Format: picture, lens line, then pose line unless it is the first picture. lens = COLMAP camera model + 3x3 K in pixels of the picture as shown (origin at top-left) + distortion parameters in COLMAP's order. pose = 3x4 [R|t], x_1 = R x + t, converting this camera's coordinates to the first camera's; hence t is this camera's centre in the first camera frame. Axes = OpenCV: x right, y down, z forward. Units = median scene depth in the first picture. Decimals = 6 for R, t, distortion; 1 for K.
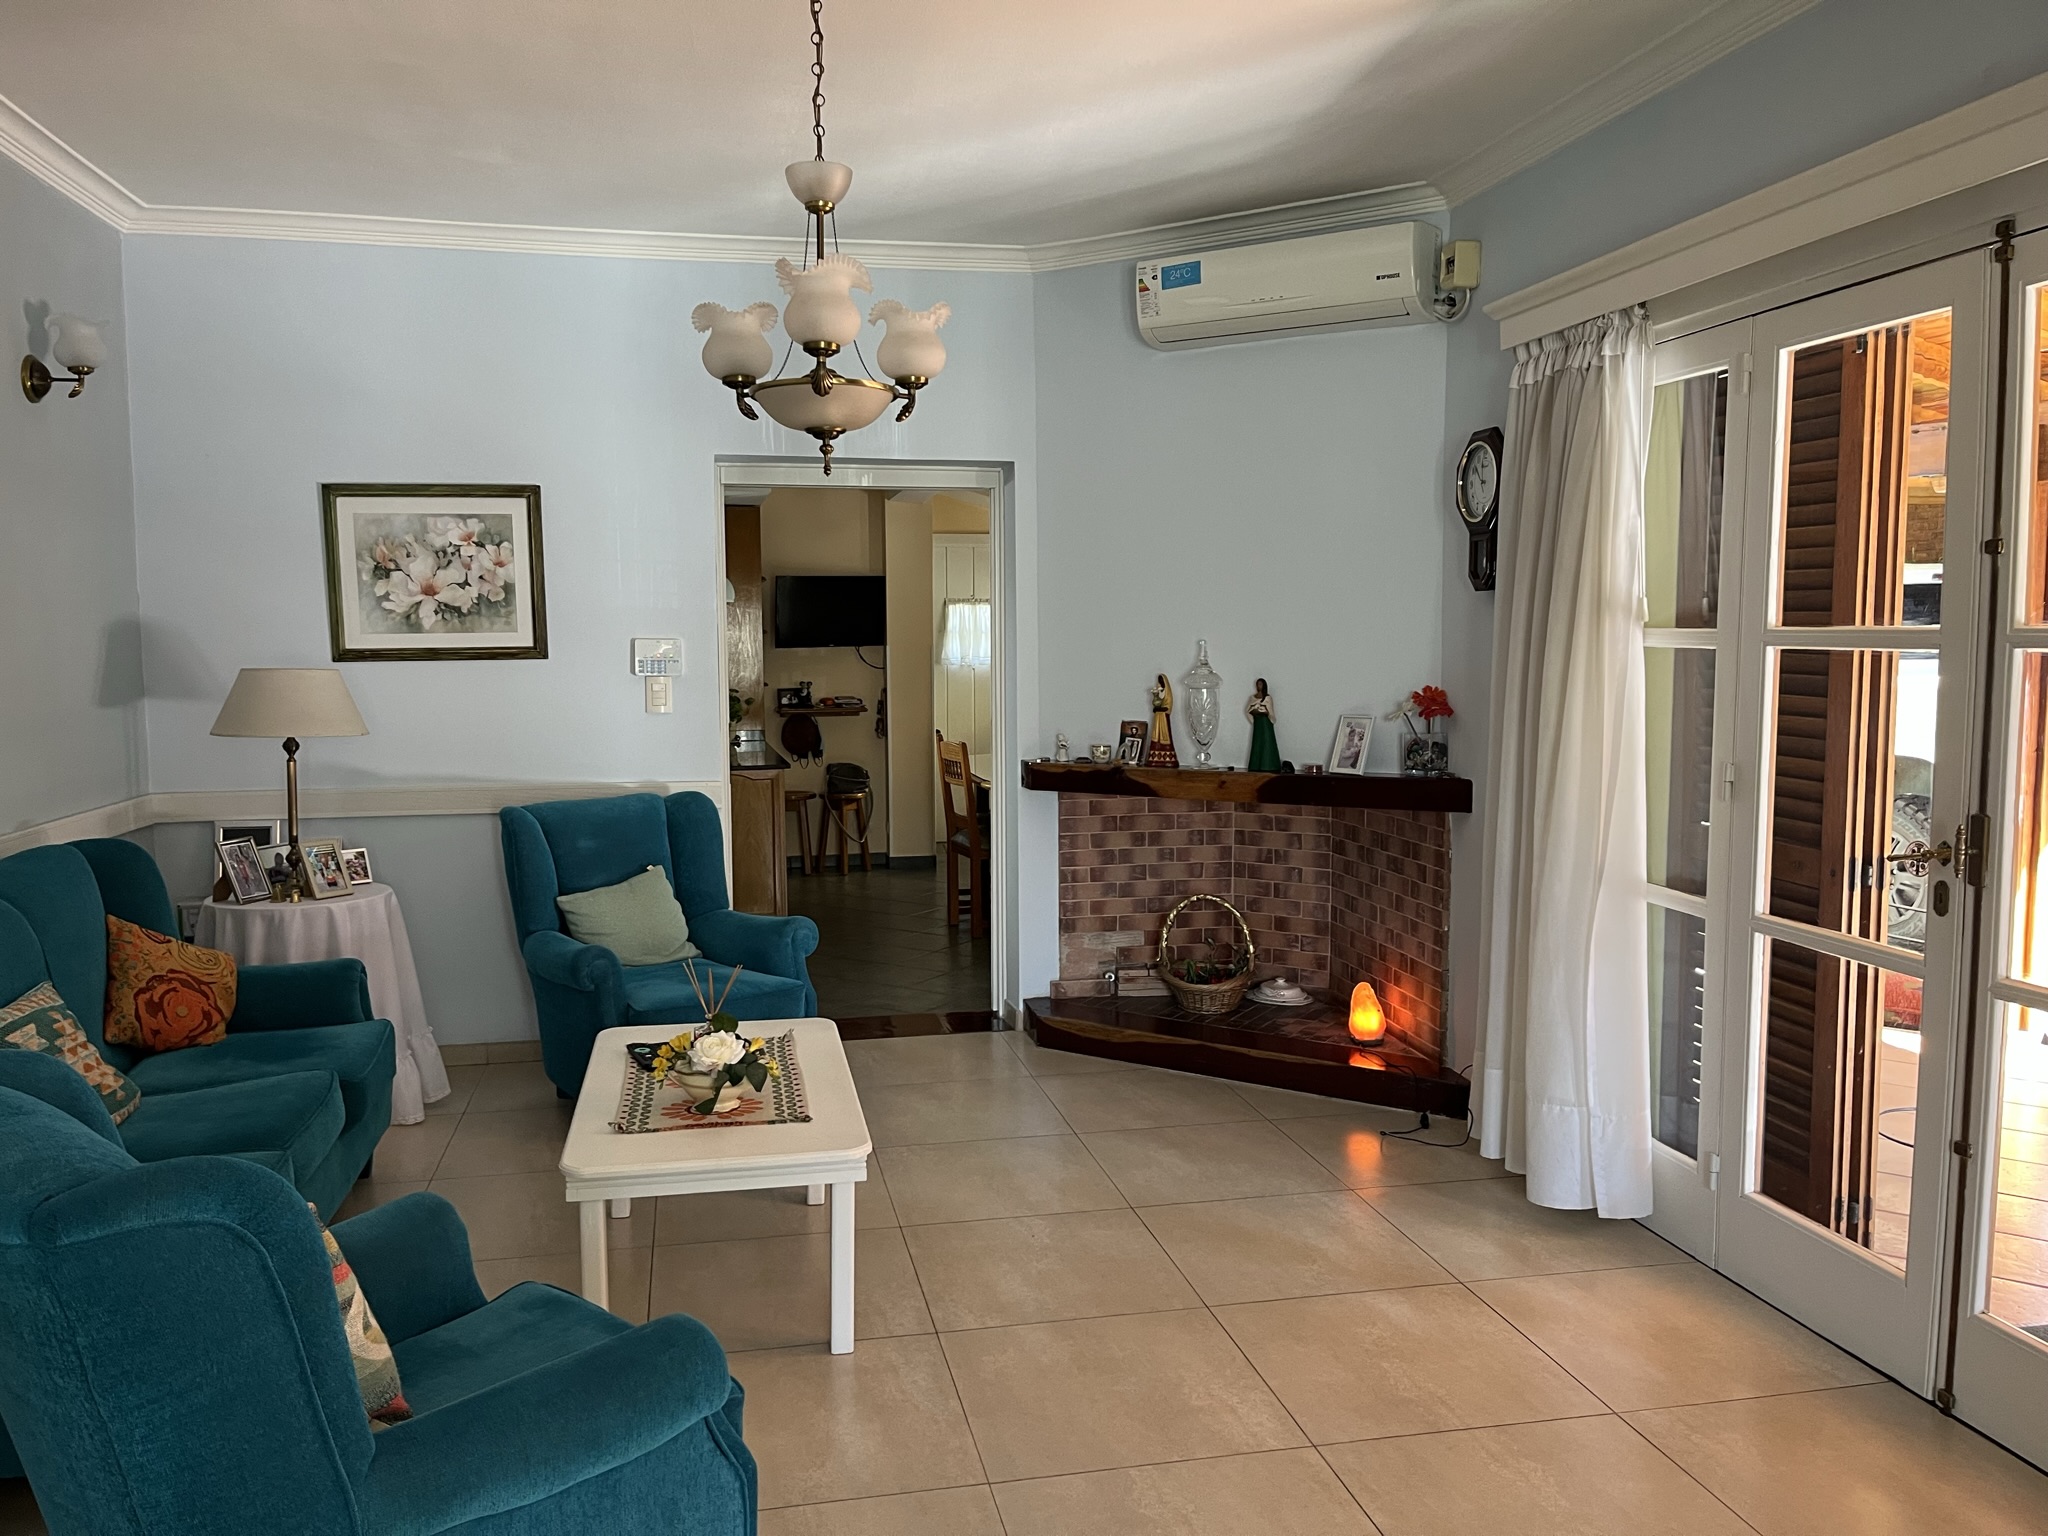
lens RADIAL K [[1614.4, 0, 1013.1], [0, 1614.4, 772.8], [0, 0, 1]] dist [0.069313, -0.103804]
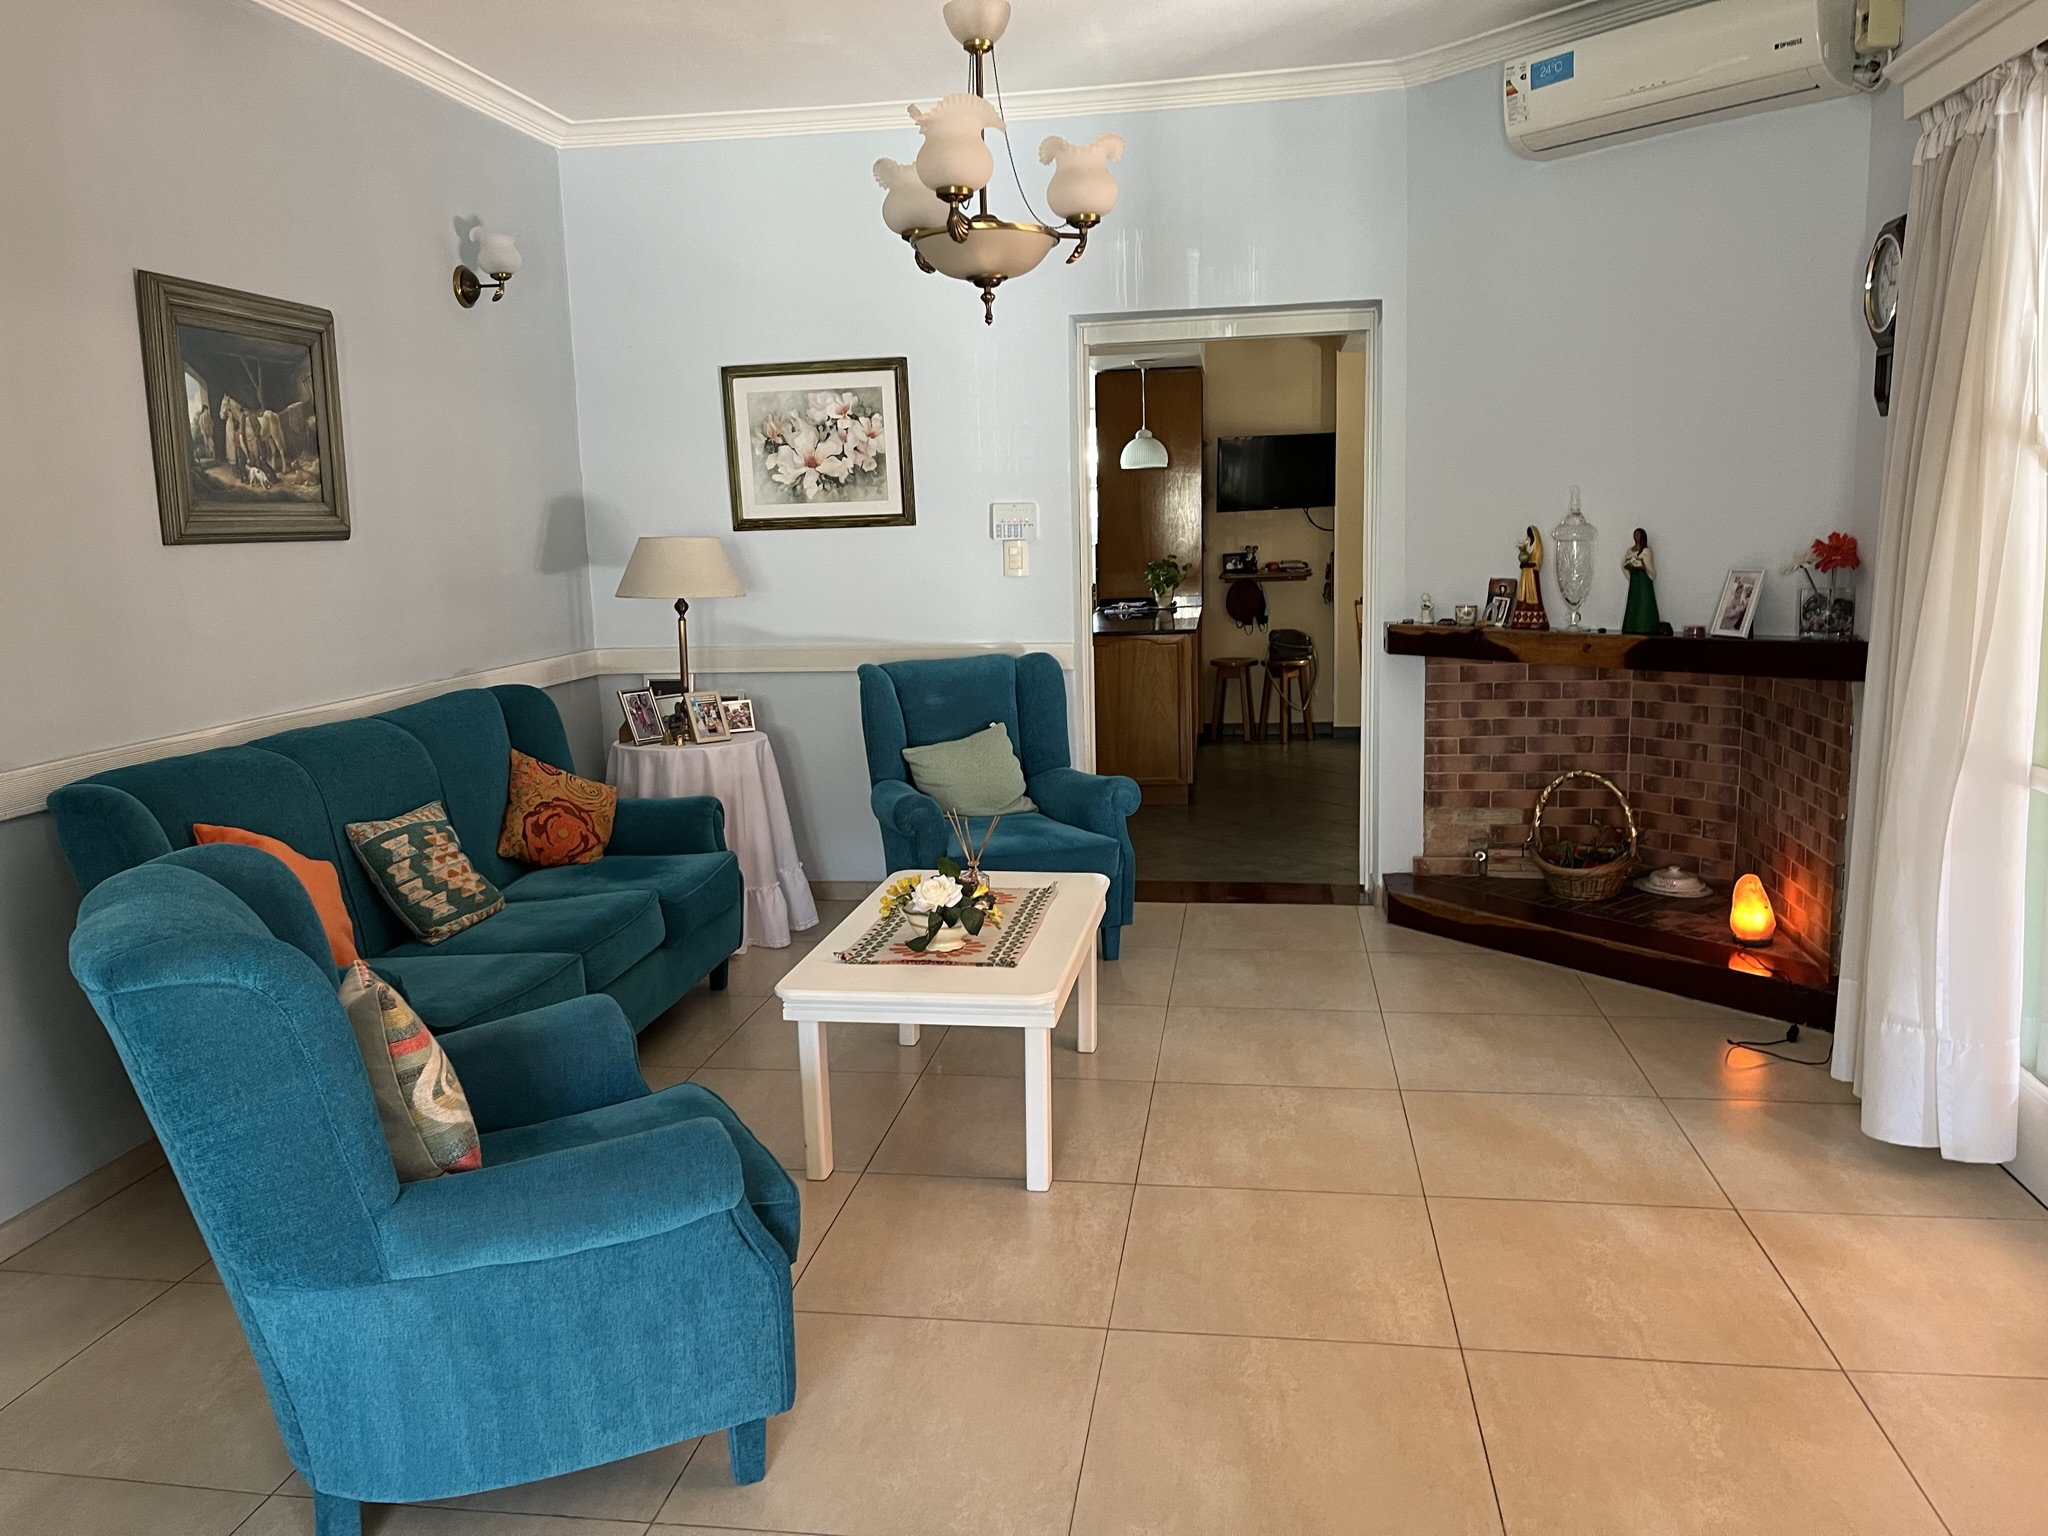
lens RADIAL K [[1614.4, 0, 1013.1], [0, 1614.4, 772.8], [0, 0, 1]] dist [0.069313, -0.103804]
pose [[0.930130, 0.035664, -0.365494, 0.170441], [-0.007223, 0.996857, 0.078891, 0.007469], [0.367158, -0.070739, 0.927465, 0.038731]]
